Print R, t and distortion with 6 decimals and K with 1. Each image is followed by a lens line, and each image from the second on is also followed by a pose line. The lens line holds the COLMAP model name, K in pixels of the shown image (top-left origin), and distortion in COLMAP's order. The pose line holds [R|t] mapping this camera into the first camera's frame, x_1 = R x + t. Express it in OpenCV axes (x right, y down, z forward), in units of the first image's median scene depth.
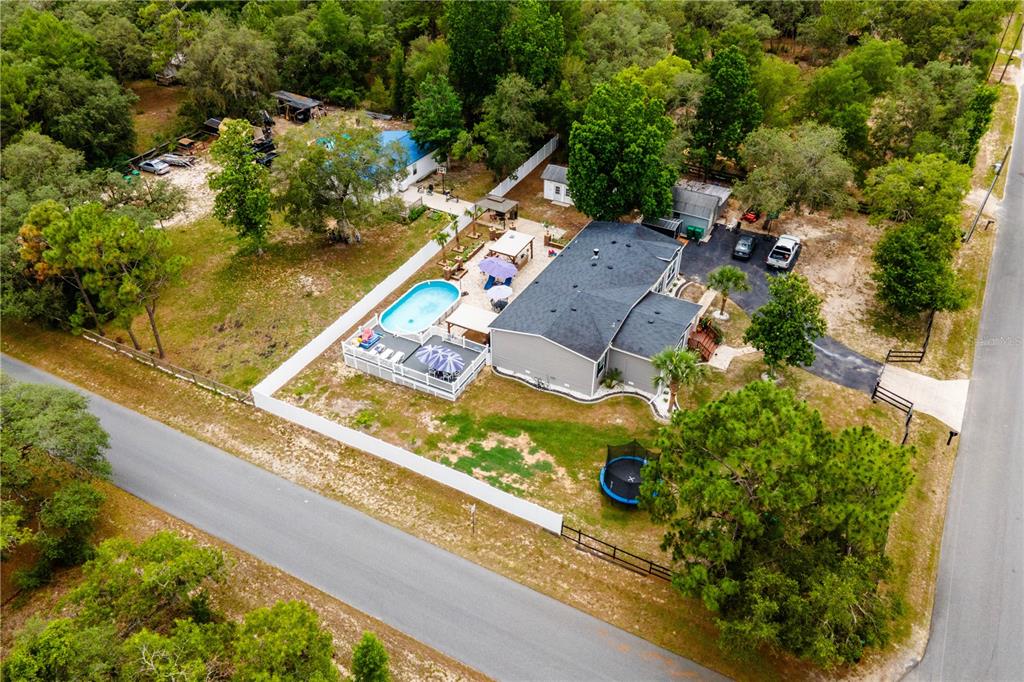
lens RADIAL K [[750.8, 0, 512.0], [0, 750.8, 341.0], [0, 0, 1]] dist [0.070361, 0.000882]
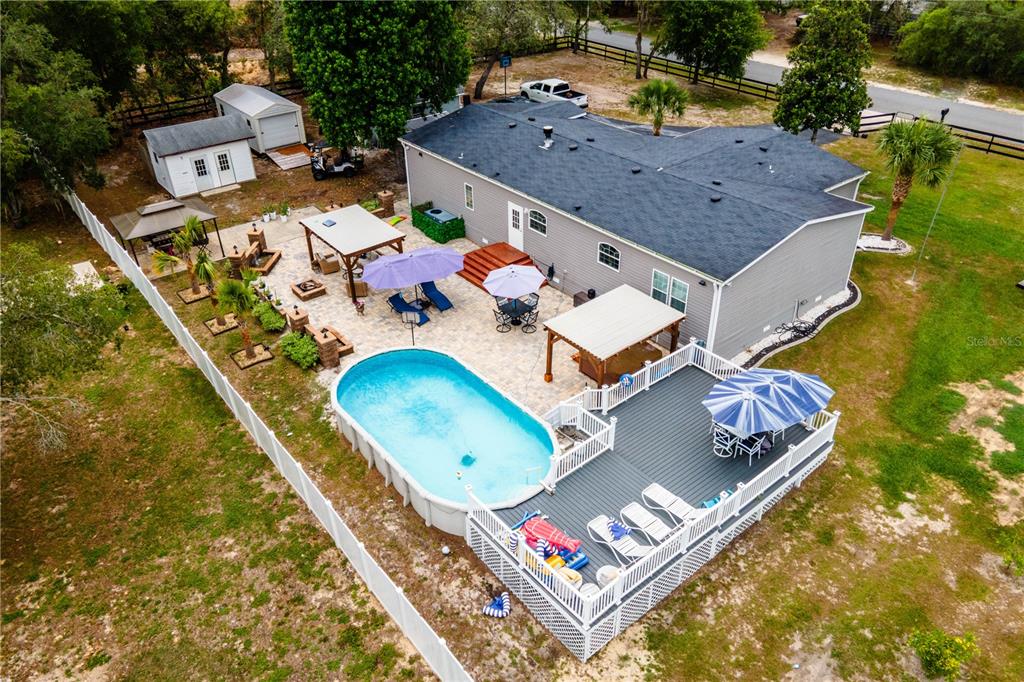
lens RADIAL K [[750.8, 0, 512.0], [0, 750.8, 341.0], [0, 0, 1]] dist [0.070361, 0.000882]
pose [[0.386725, -0.517953, 0.763000, -0.413649], [0.576517, 0.781551, 0.238340, -0.160748], [-0.719772, 0.347710, 0.600854, 0.842218]]
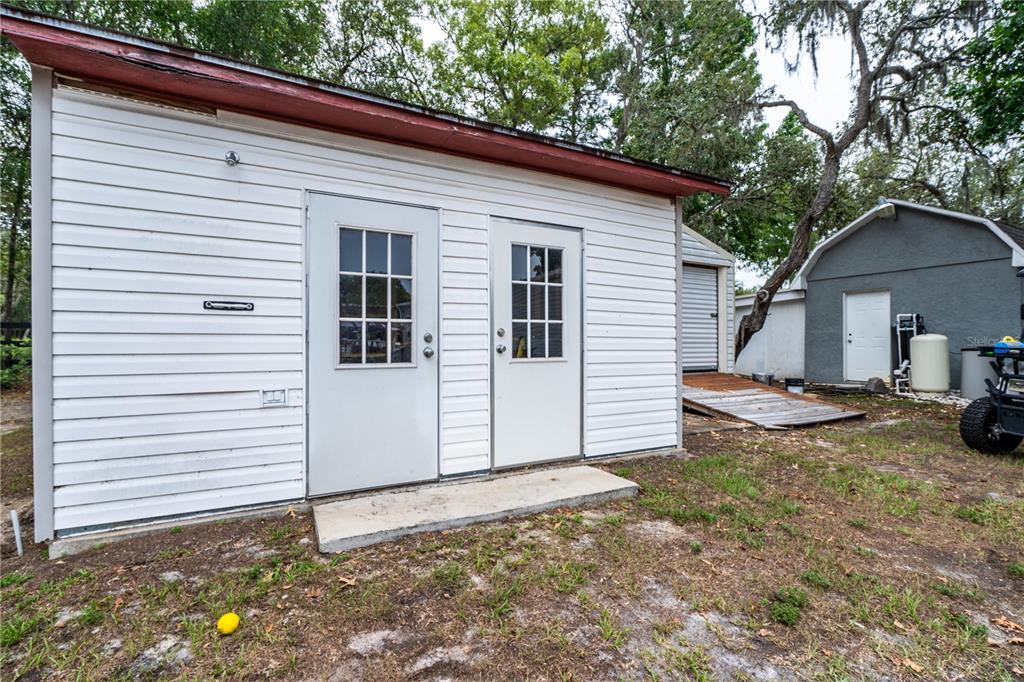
lens RADIAL K [[468.4, 0, 511.6], [0, 468.4, 344.0], [0, 0, 1]] dist [-0.001370, 0.000303]
pose [[0.565991, -0.000920, 0.824411, 0.050615], [0.516577, 0.779736, -0.353780, -0.250957], [-0.642497, 0.626108, 0.441798, 1.375293]]
